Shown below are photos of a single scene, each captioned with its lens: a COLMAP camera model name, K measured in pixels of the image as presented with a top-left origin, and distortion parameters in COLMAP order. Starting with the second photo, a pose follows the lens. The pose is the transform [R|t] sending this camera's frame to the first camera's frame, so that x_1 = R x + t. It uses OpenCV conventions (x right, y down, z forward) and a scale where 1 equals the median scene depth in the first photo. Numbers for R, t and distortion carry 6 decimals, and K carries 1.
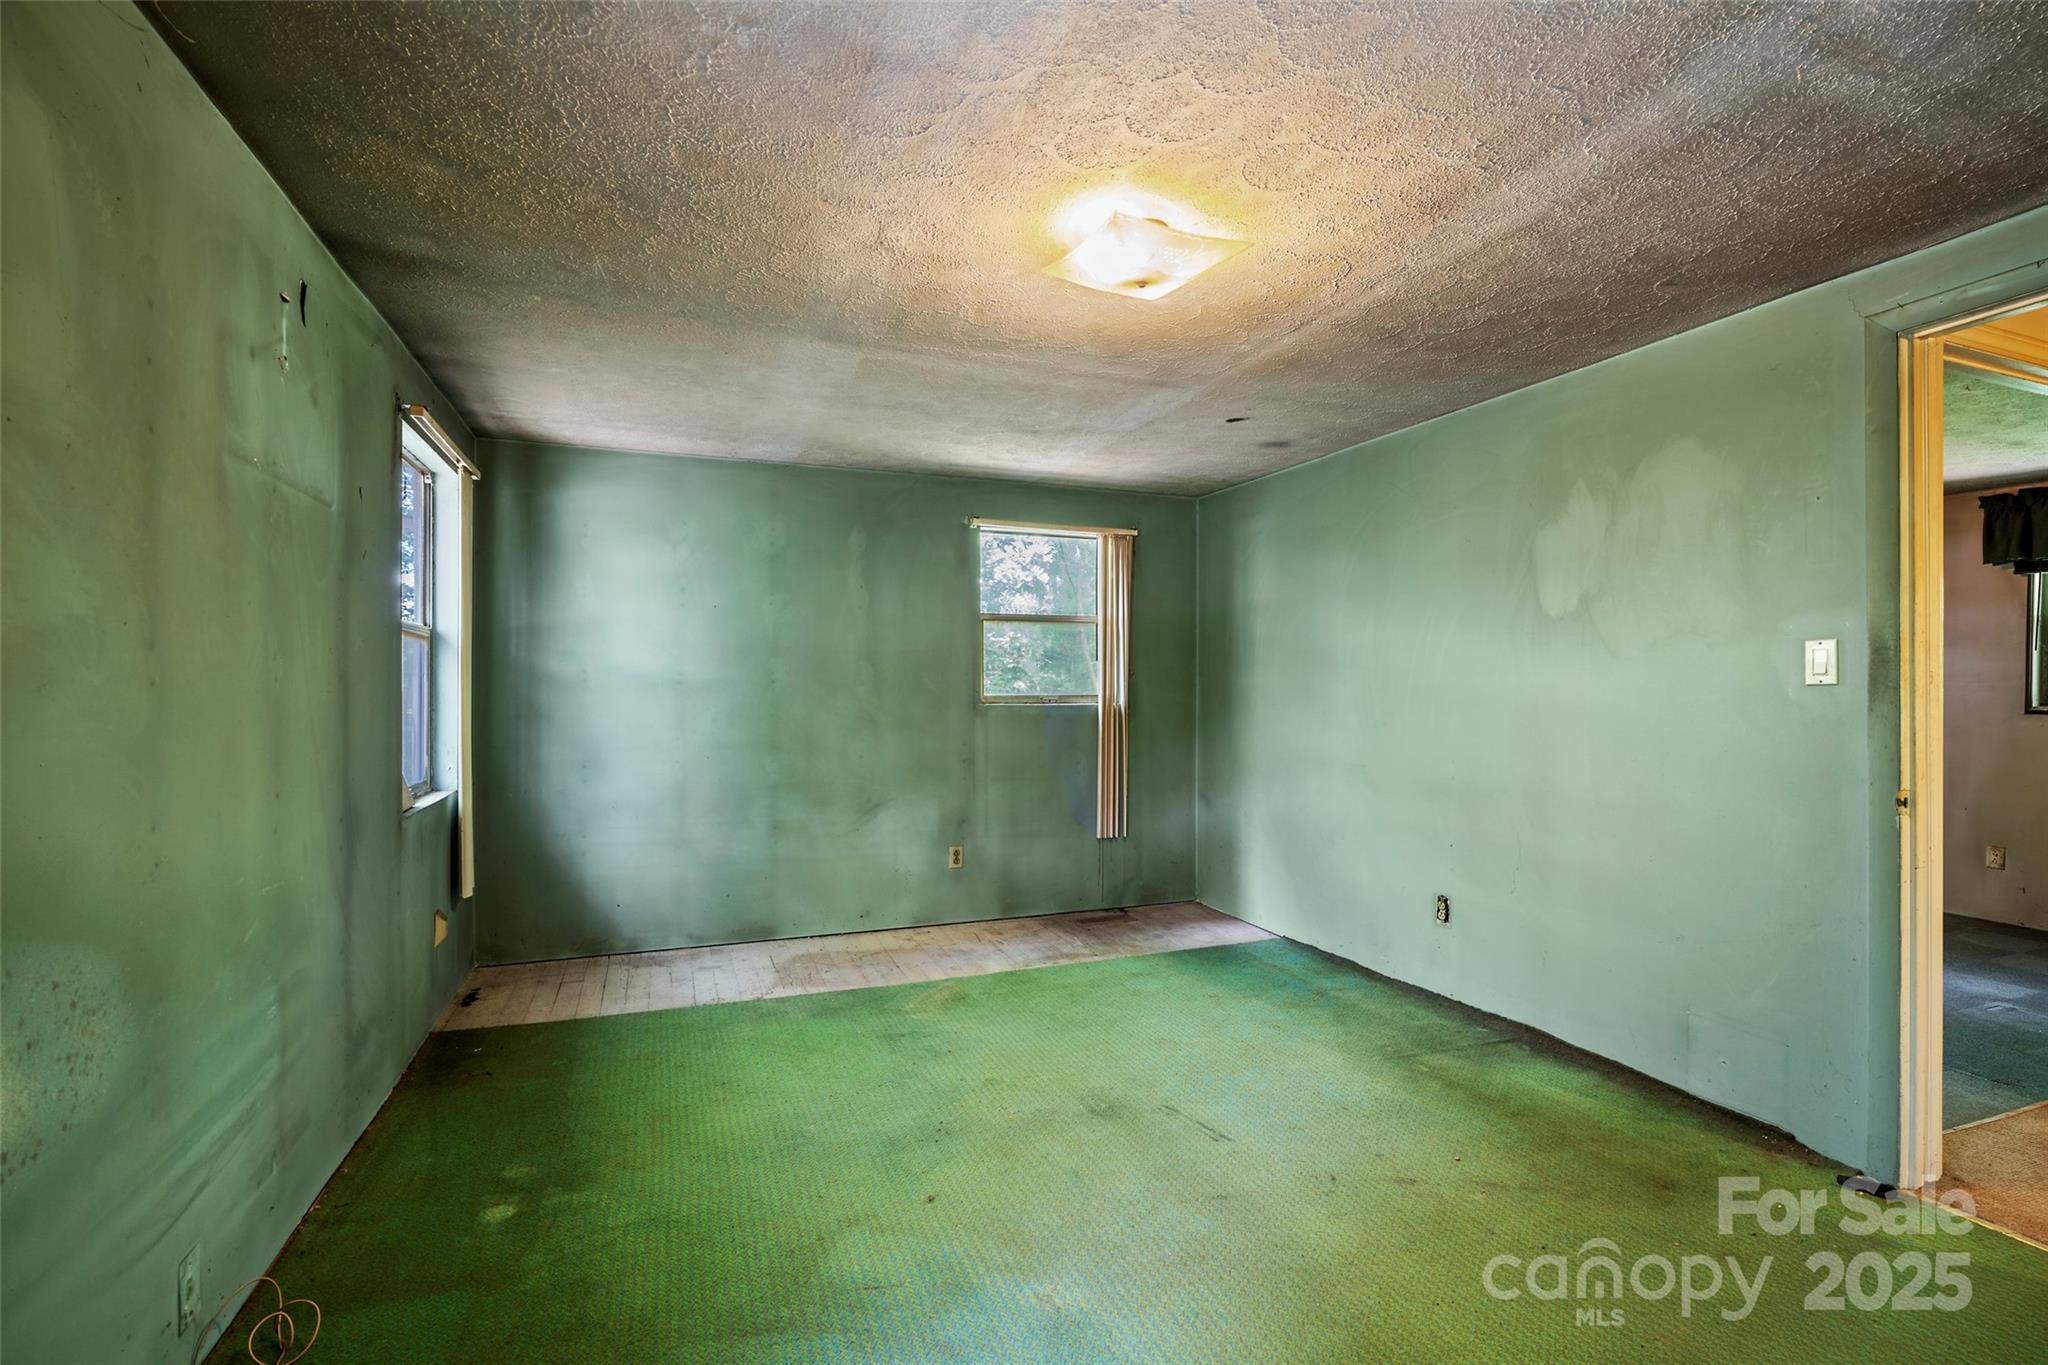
lens RADIAL K [[924.7, 0, 1025.6], [0, 924.7, 687.7], [0, 0, 1]] dist [0.000572, 0.000387]
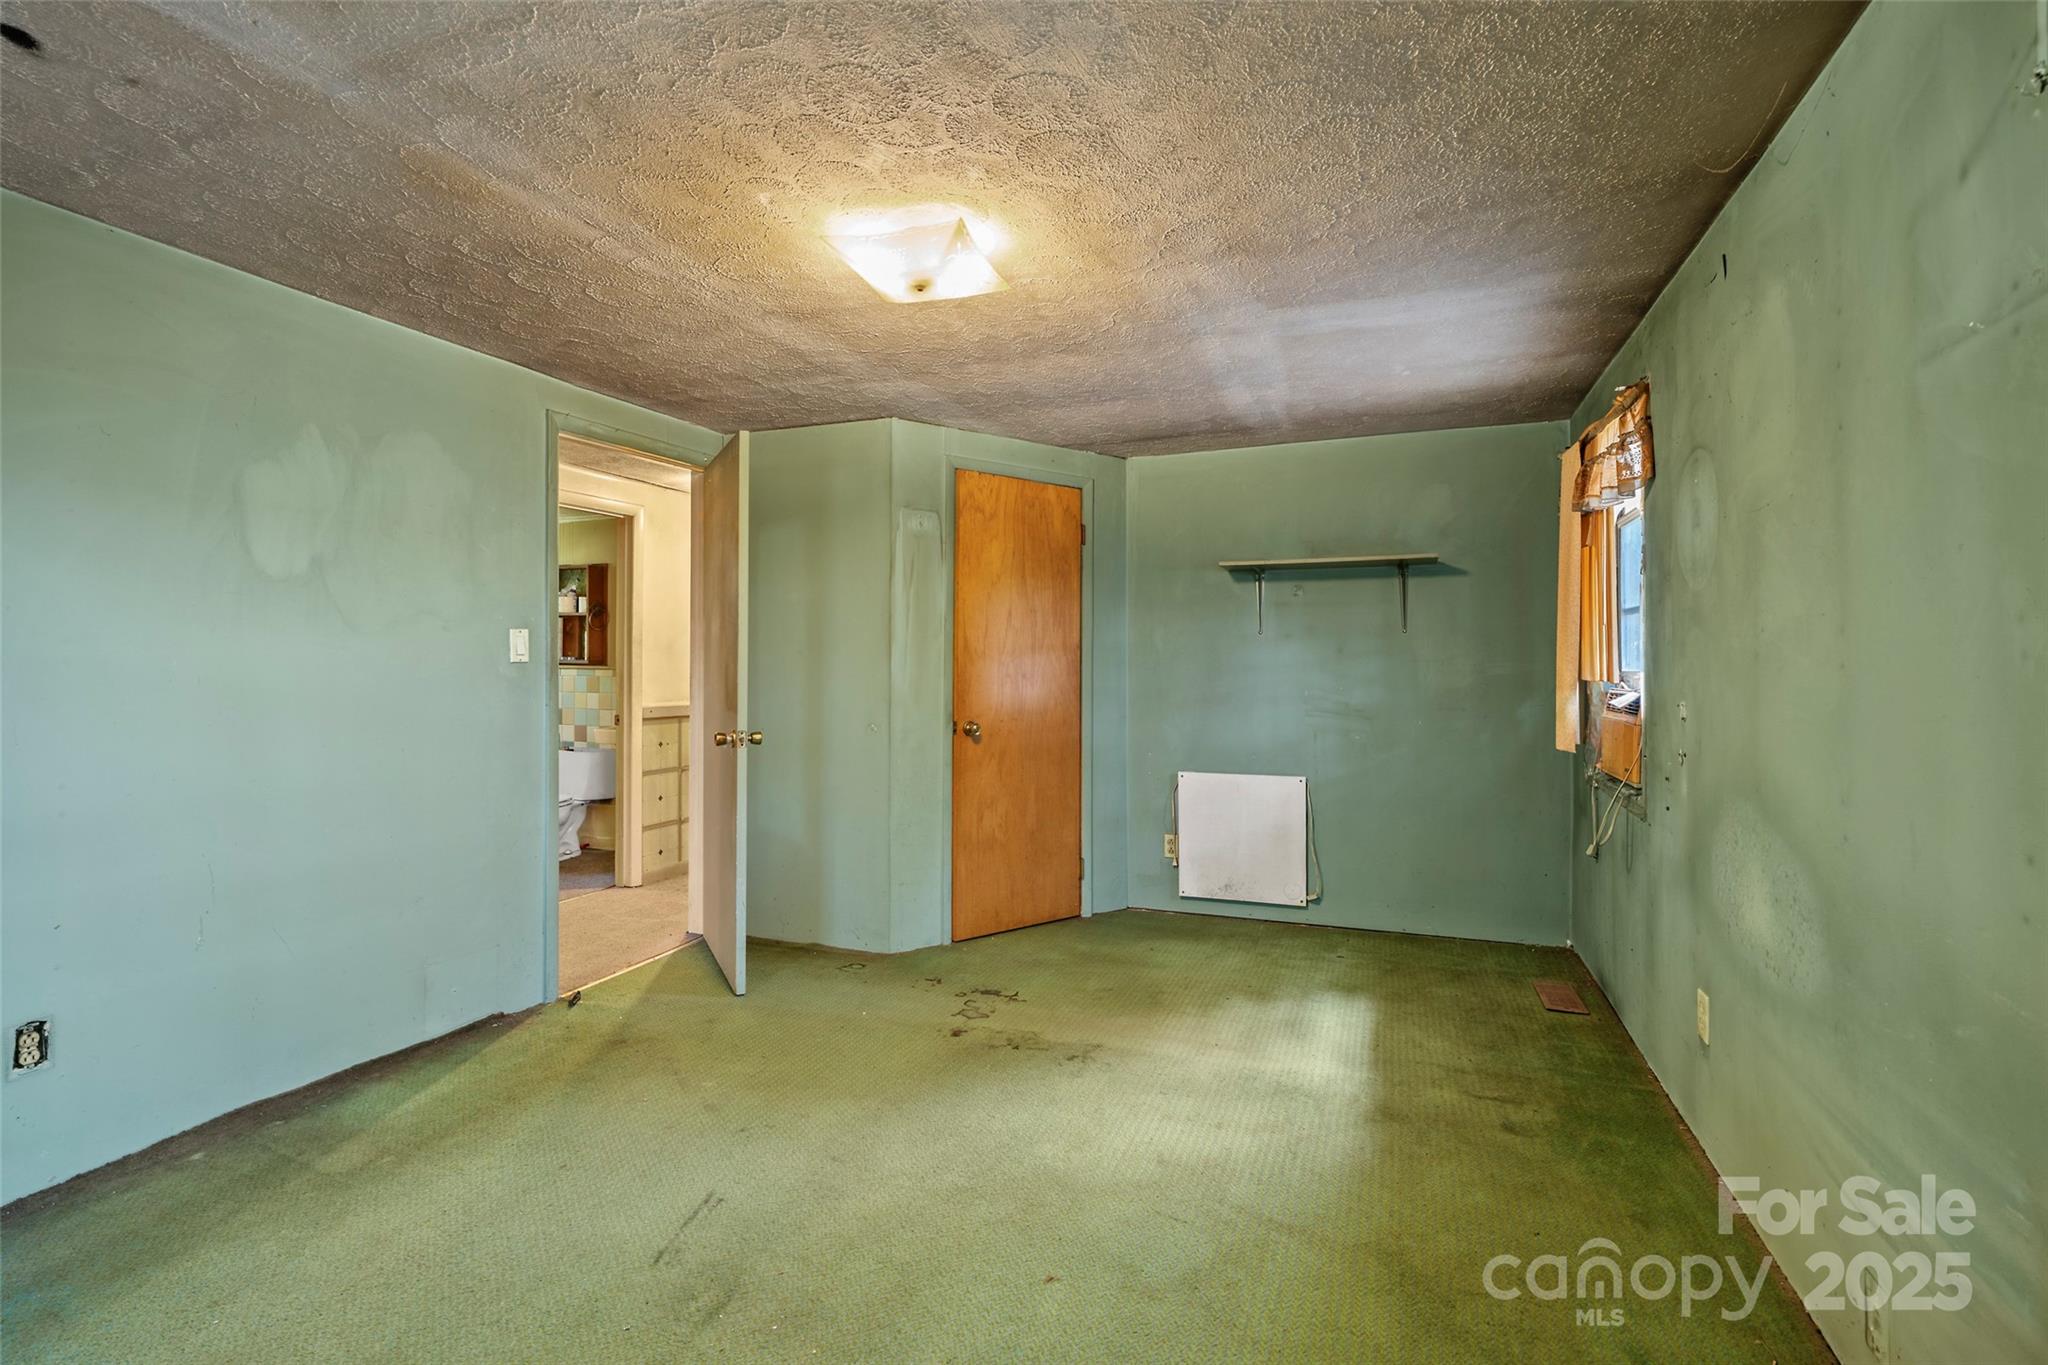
lens RADIAL K [[924.7, 0, 1017.9], [0, 924.7, 645.2], [0, 0, 1]] dist [0.000572, 0.000387]
pose [[-0.725426, 0.012968, 0.688178, -0.520220], [-0.002491, 0.999766, -0.021466, -0.001253], [-0.688296, -0.017287, -0.725224, 1.291325]]
